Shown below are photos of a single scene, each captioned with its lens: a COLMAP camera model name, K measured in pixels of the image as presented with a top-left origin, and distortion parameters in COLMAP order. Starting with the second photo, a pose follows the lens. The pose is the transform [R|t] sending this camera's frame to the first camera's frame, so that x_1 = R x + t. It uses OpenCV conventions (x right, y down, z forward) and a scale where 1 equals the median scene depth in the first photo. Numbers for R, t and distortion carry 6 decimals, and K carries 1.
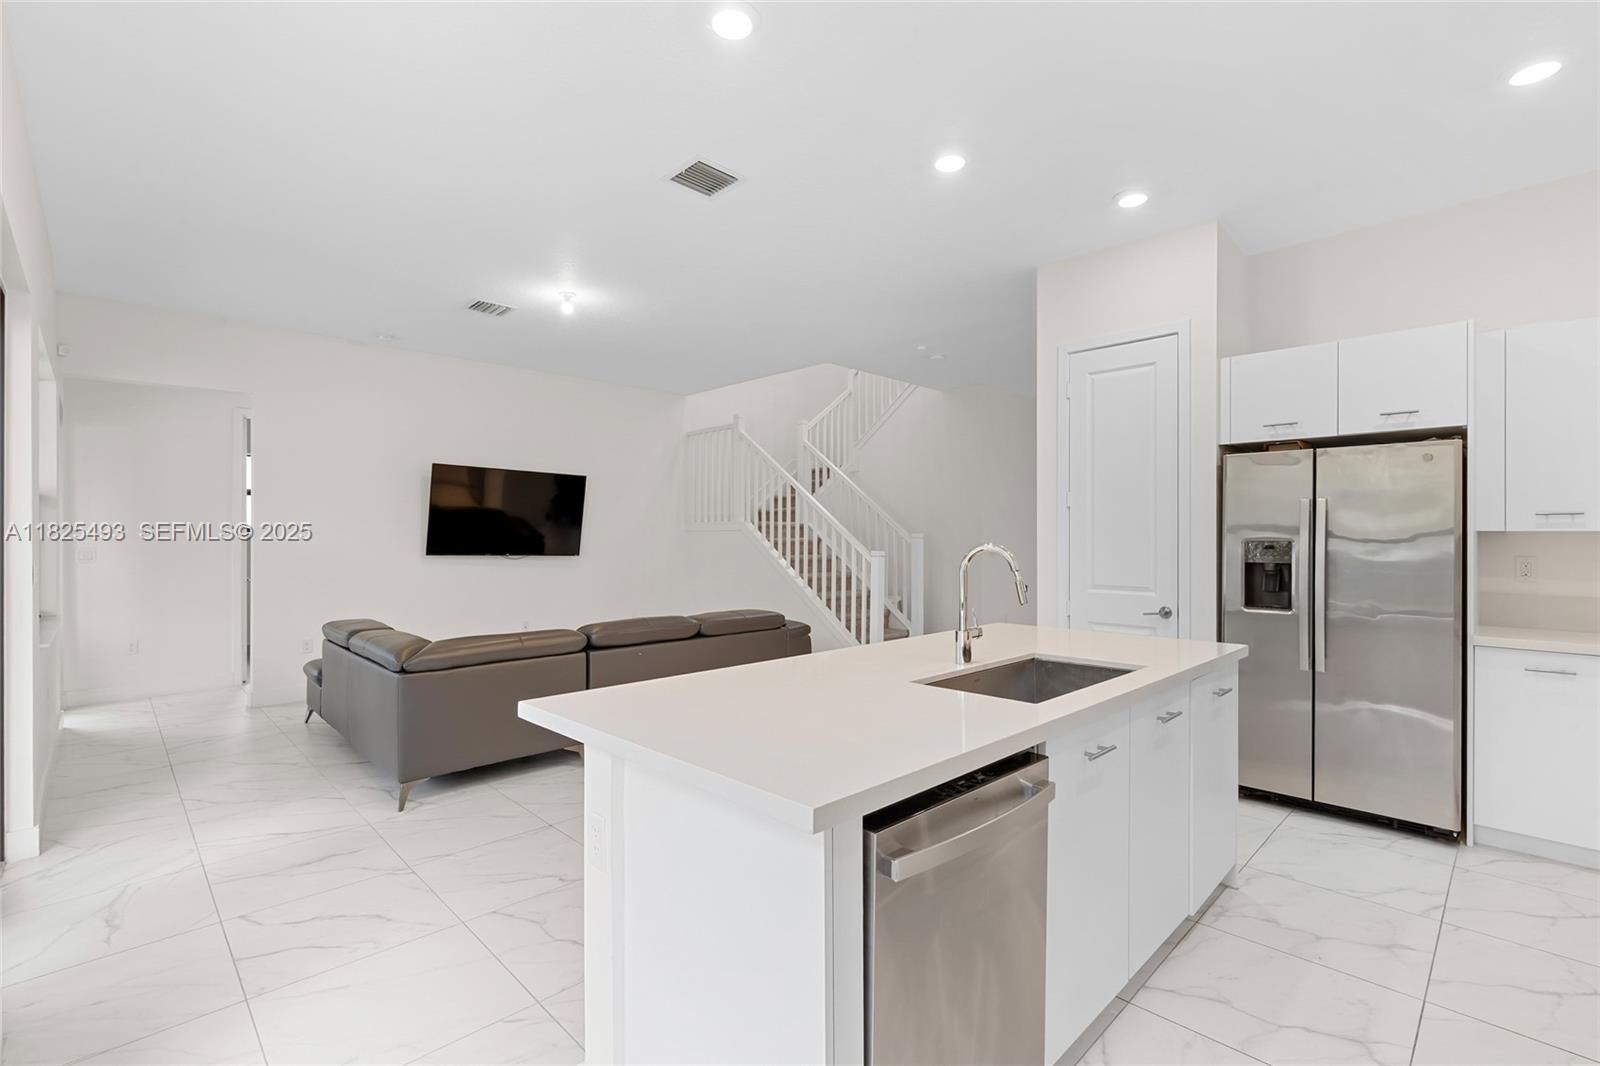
lens RADIAL K [[711.9, 0, 800.0], [0, 711.9, 533.0], [0, 0, 1]] dist [-0.001222, 0.000143]
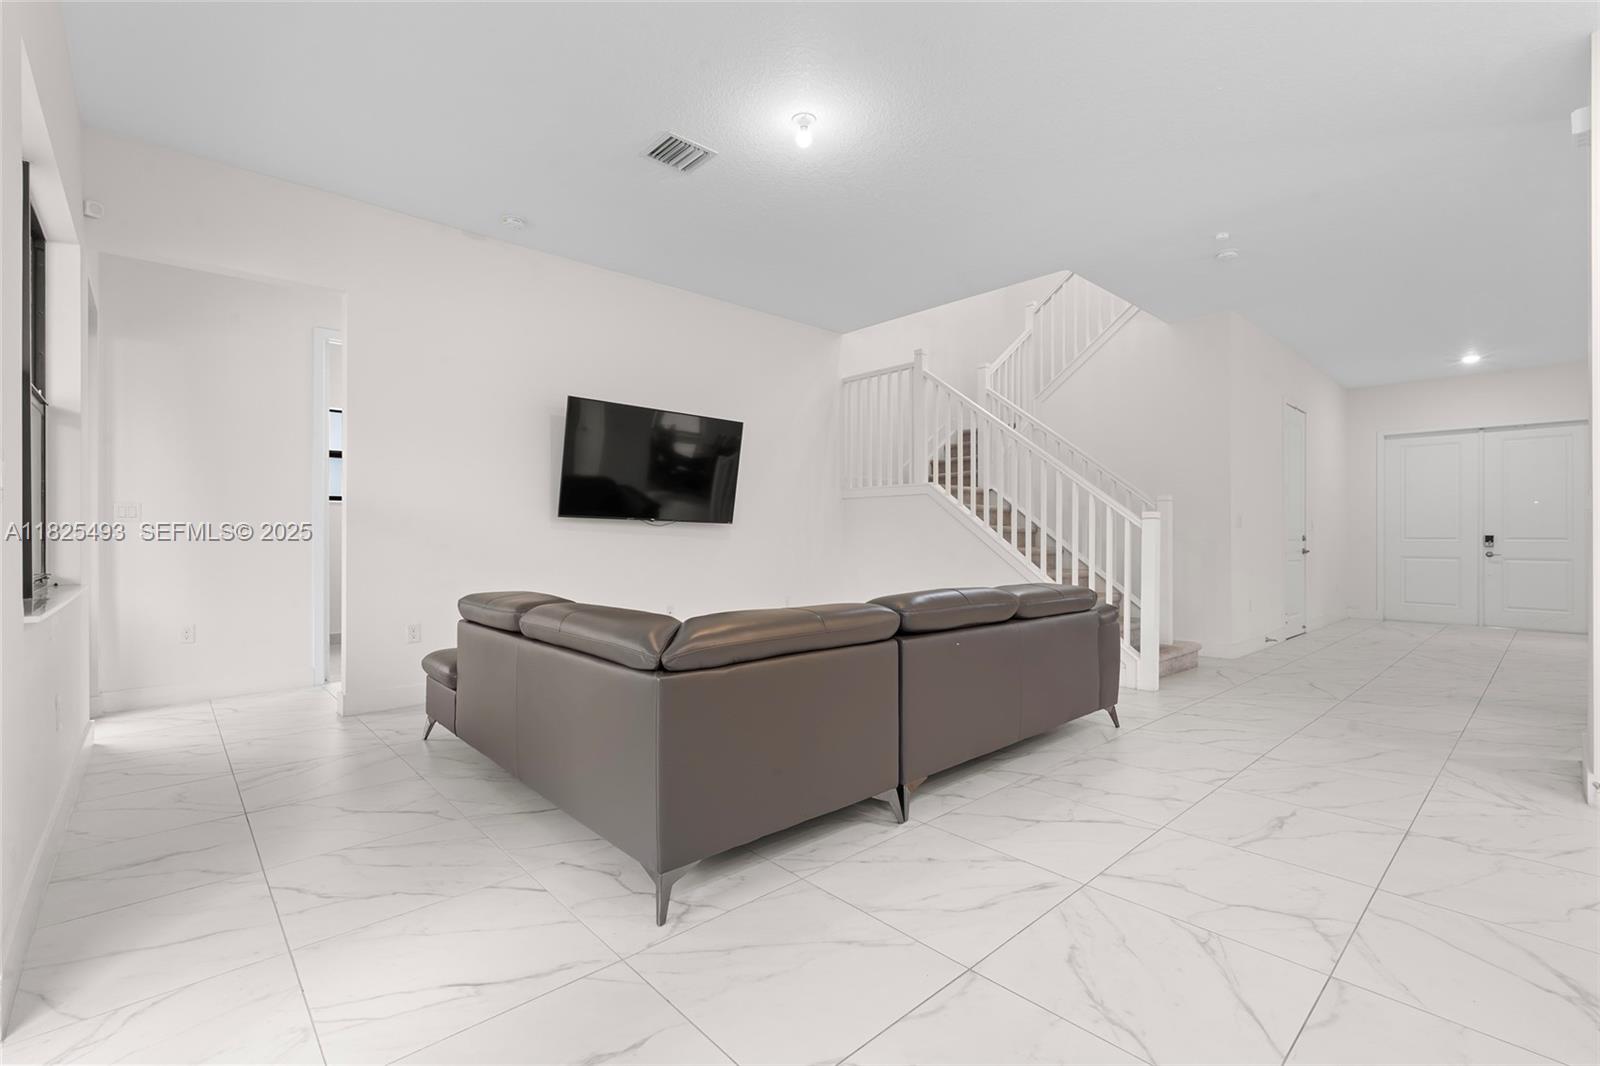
lens RADIAL K [[703.0, 0, 806.6], [0, 703.0, 534.1], [0, 0, 1]] dist [-0.002321, -0.000494]
pose [[0.999505, 0.001861, -0.031397, -0.343709], [-0.001755, 0.999993, 0.003400, 0.069638], [0.031404, -0.003343, 0.999501, 0.367740]]
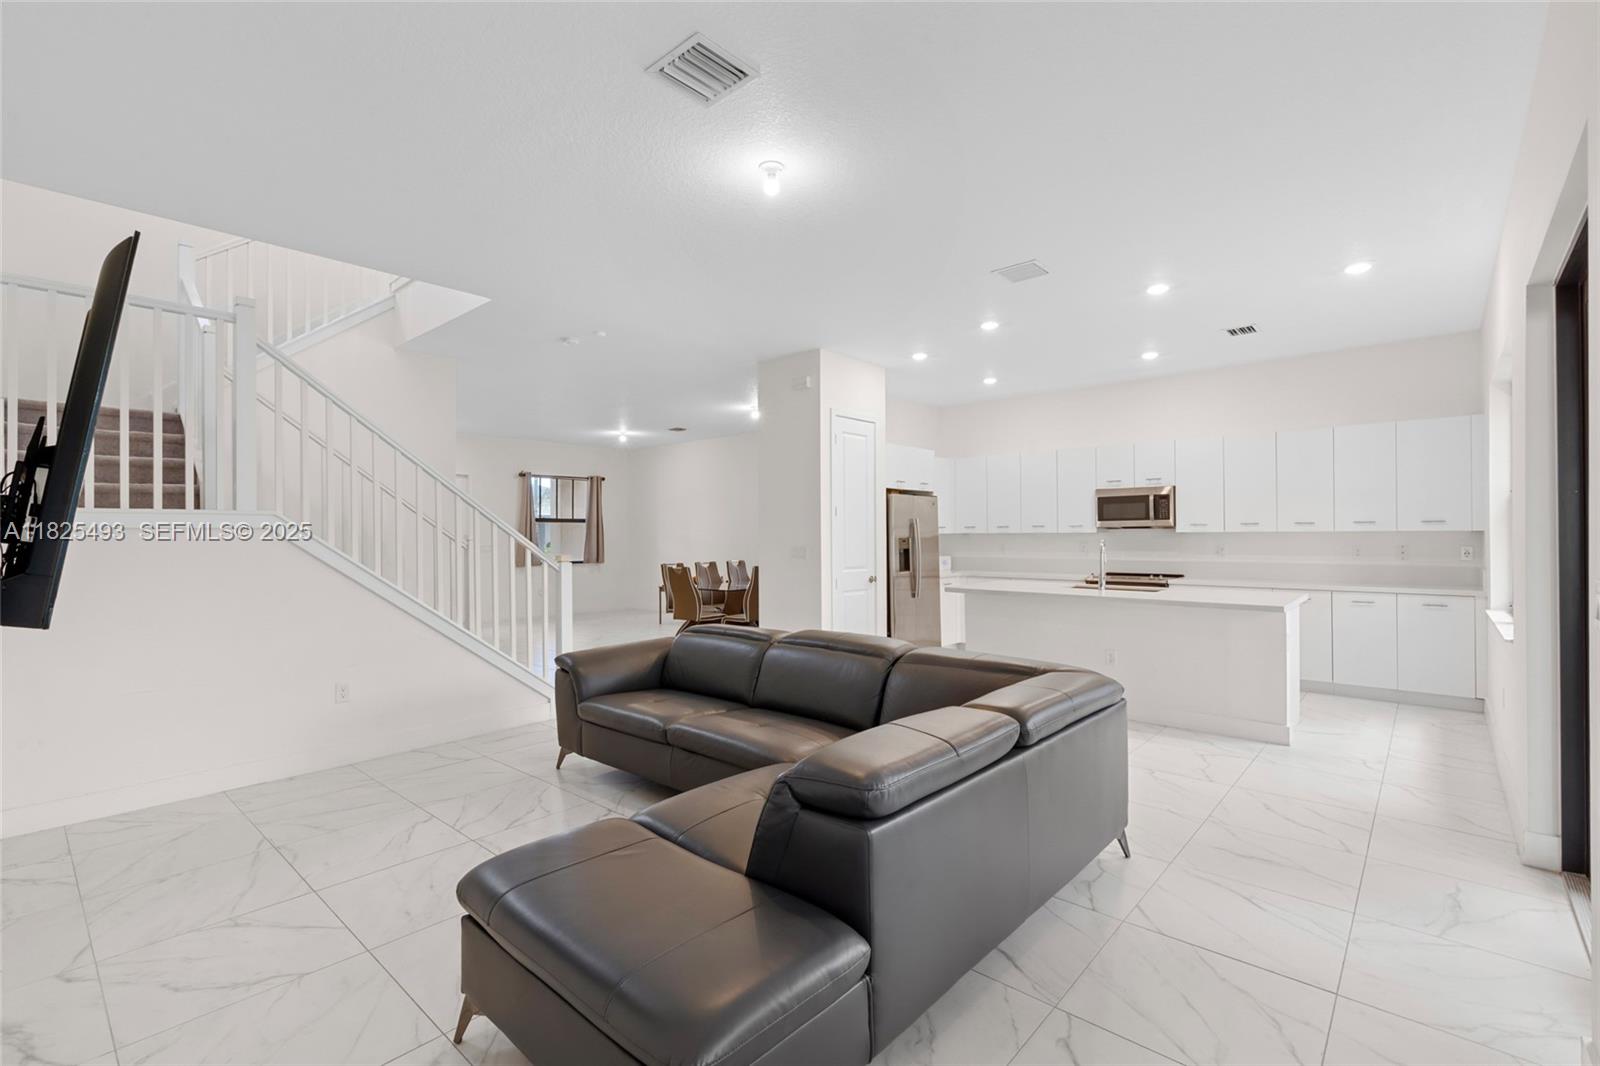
lens RADIAL K [[711.9, 0, 800.0], [0, 711.9, 533.0], [0, 0, 1]] dist [-0.001222, 0.000143]
pose [[-0.063045, 0.002096, 0.998009, -1.110921], [-0.000087, 0.999998, -0.002105, 0.001228], [-0.998011, -0.000219, -0.063044, 1.153797]]
